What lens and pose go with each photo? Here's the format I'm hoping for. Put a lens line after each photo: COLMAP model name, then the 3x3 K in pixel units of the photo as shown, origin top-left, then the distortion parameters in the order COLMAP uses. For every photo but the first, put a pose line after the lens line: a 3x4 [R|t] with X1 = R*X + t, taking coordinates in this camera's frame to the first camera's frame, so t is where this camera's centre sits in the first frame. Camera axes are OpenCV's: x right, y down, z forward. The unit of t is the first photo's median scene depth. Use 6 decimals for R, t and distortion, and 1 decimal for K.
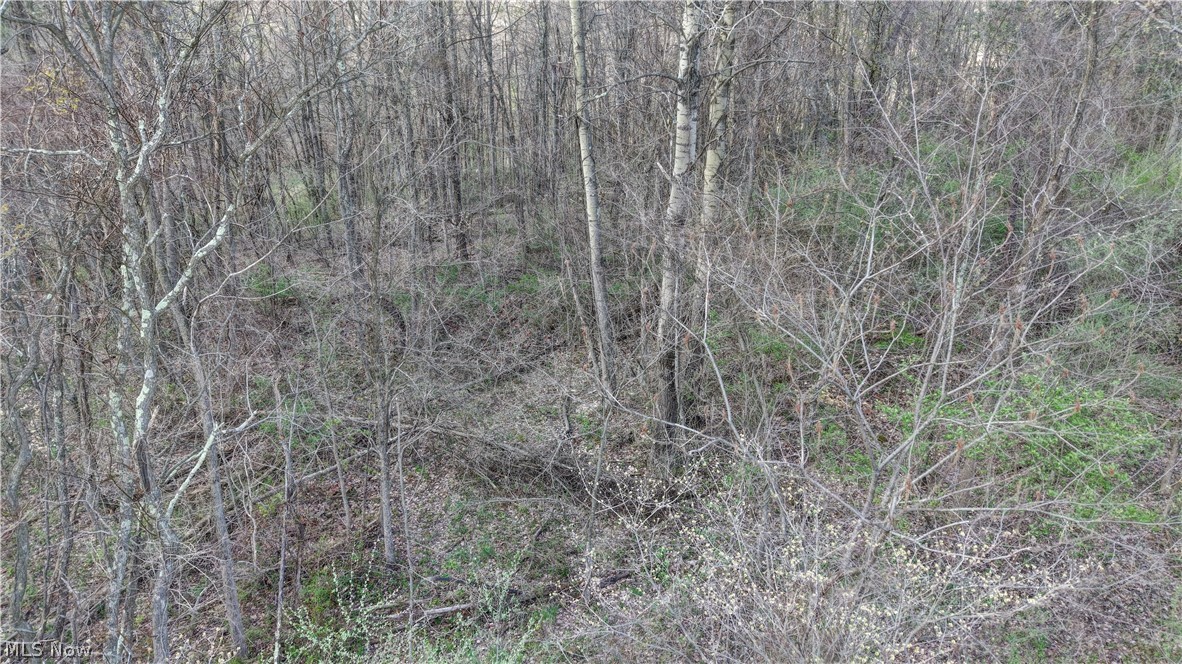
lens RADIAL K [[811.4, 0, 591.0], [0, 811.4, 332.0], [0, 0, 1]] dist [0.004900, 0.000417]
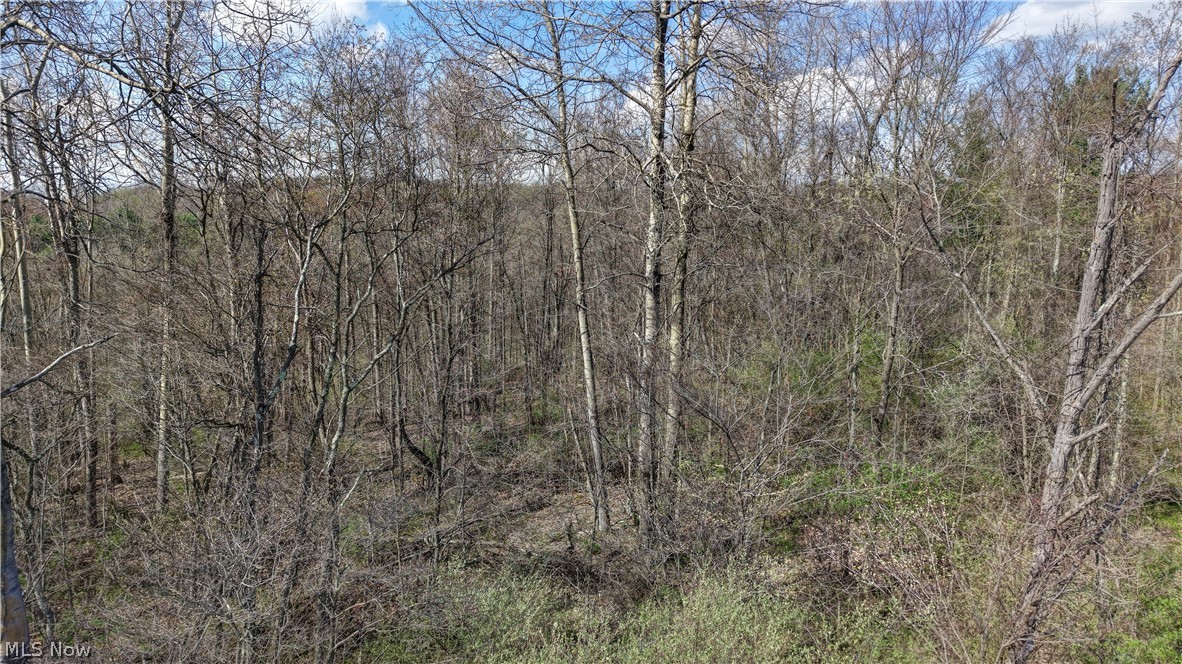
lens RADIAL K [[811.4, 0, 591.0], [0, 811.4, 332.0], [0, 0, 1]] dist [0.004900, 0.000417]
pose [[0.999968, -0.007948, -0.000403, 0.007052], [0.007603, 0.969044, -0.246772, 0.124536], [0.002352, 0.246761, 0.969073, -0.336989]]
